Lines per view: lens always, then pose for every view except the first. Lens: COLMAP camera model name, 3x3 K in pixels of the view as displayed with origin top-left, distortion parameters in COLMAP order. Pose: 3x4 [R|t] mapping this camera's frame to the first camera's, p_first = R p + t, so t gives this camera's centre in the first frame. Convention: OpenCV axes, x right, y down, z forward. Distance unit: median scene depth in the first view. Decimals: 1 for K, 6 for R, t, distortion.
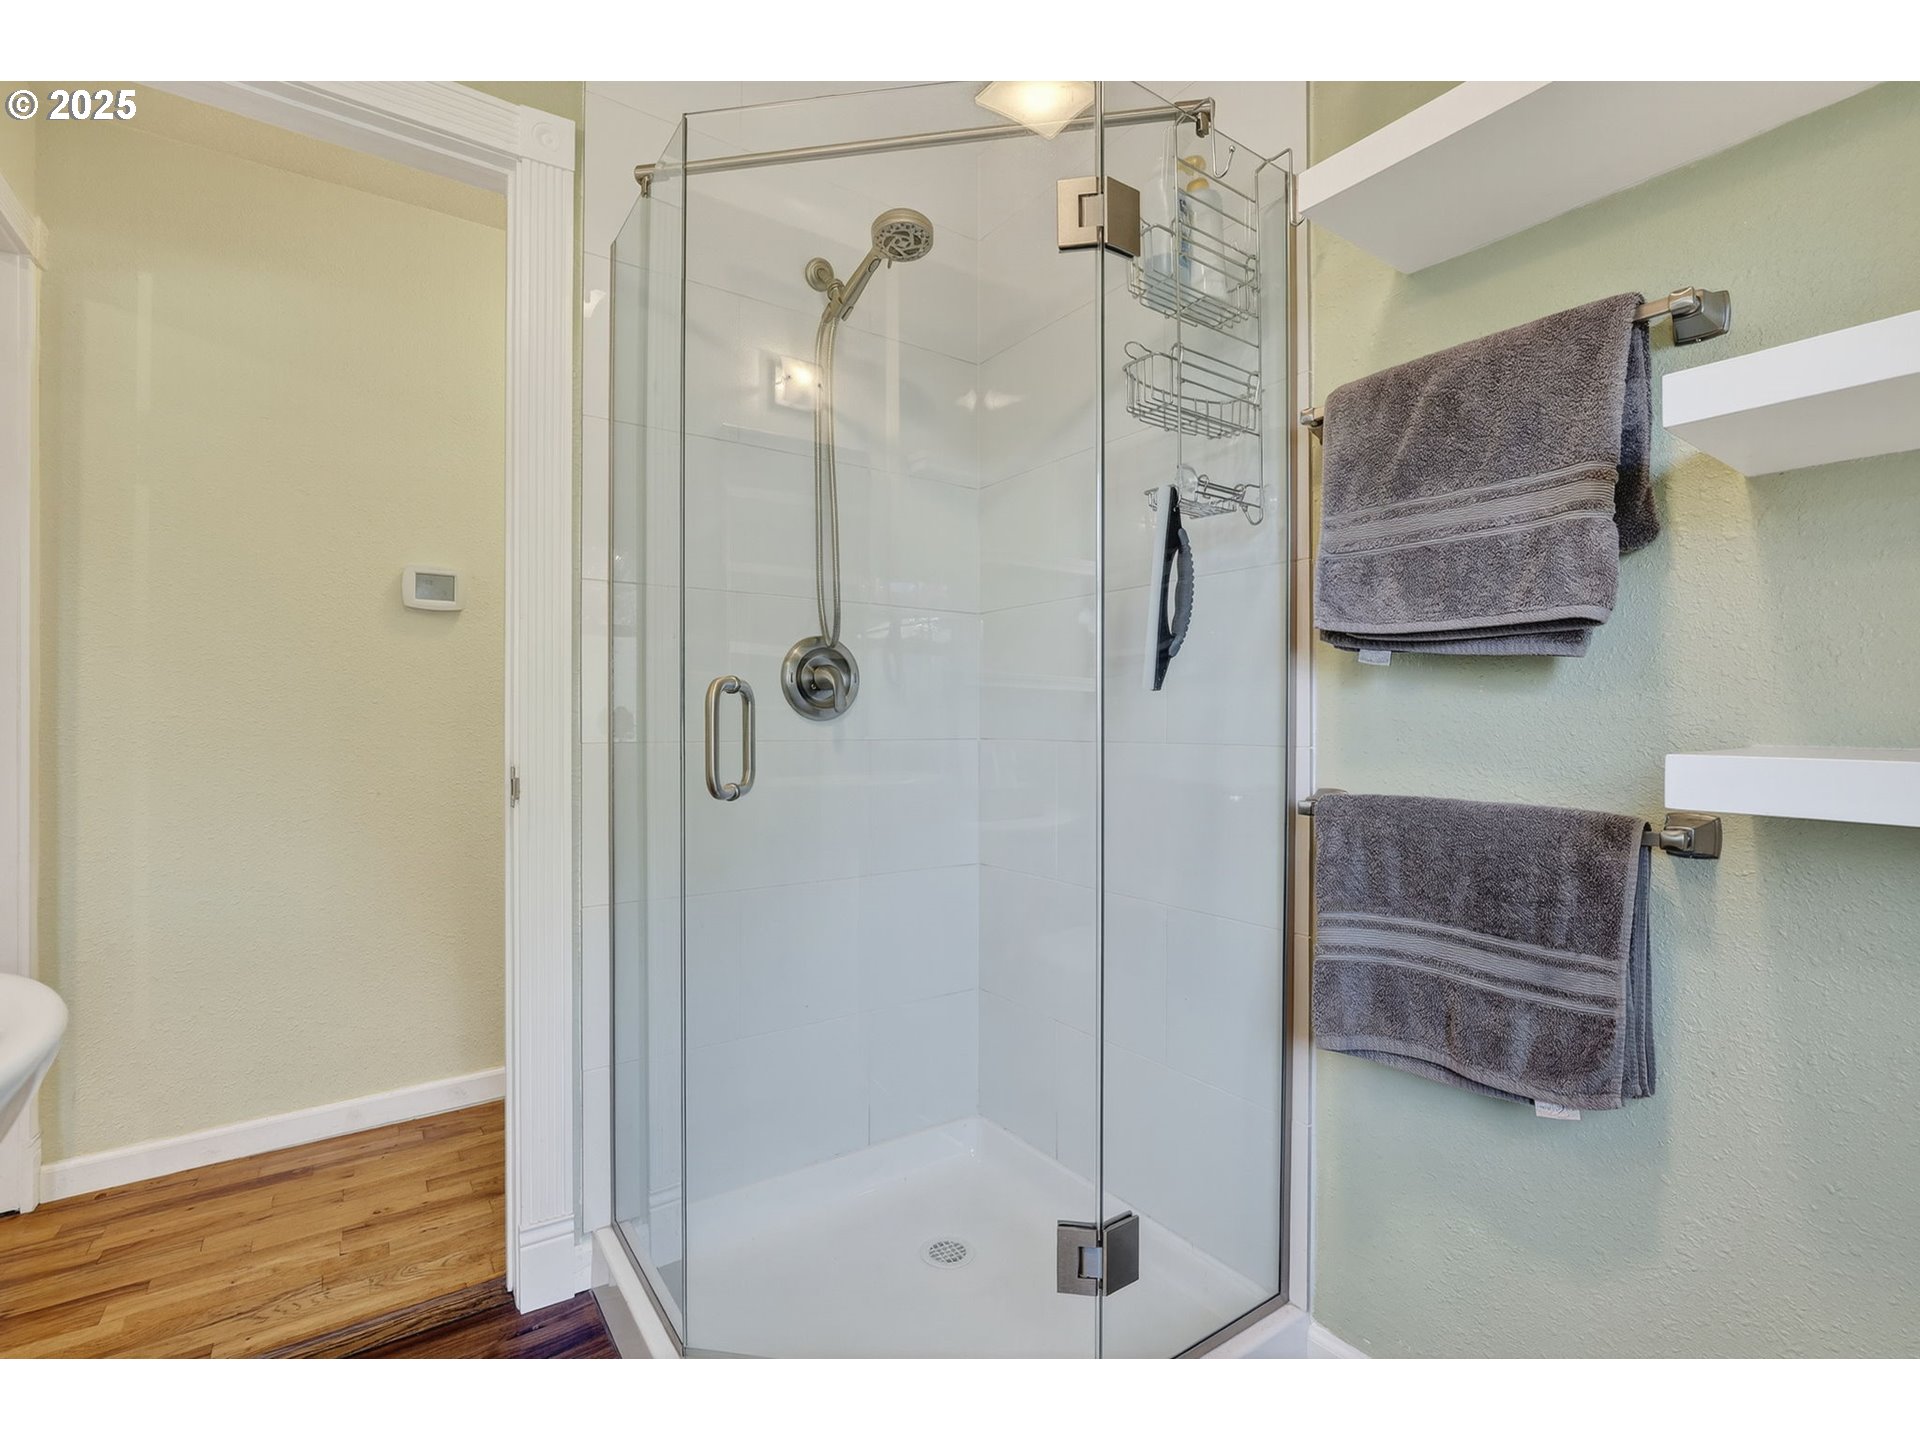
lens RADIAL K [[864.9, 0, 957.5], [0, 864.9, 717.5], [0, 0, 1]] dist [0.005808, 0.000715]
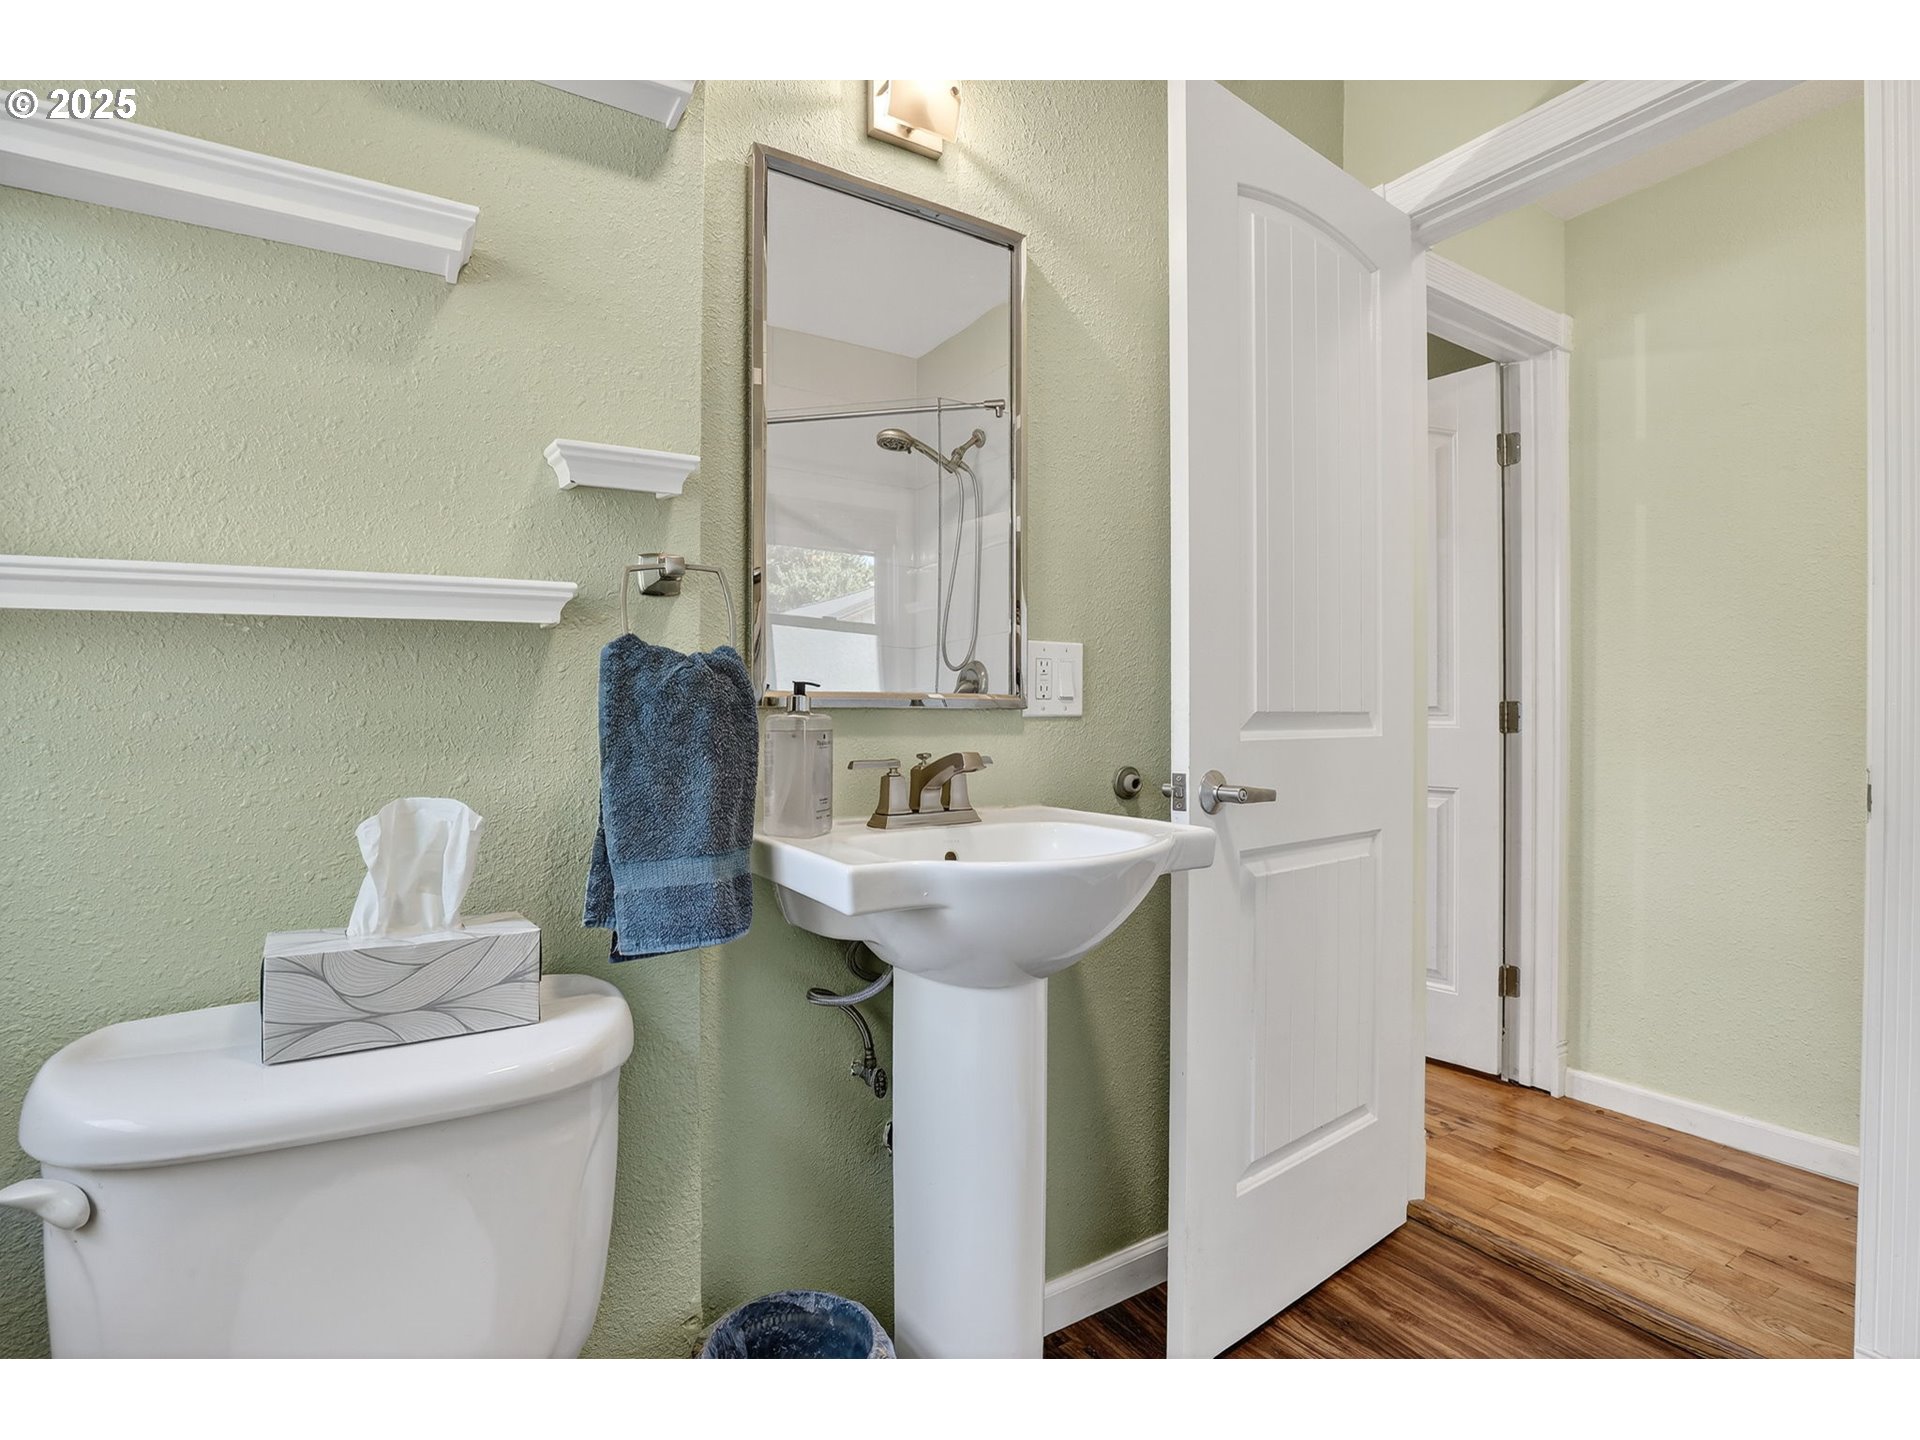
lens RADIAL K [[927.0, 0, 958.8], [0, 927.0, 722.8], [0, 0, 1]] dist [-0.003924, -0.000640]
pose [[-0.043766, 0.002928, -0.999038, 0.341528], [0.015616, 0.999876, 0.002246, -0.001264], [0.998920, -0.015503, -0.043807, 0.196996]]
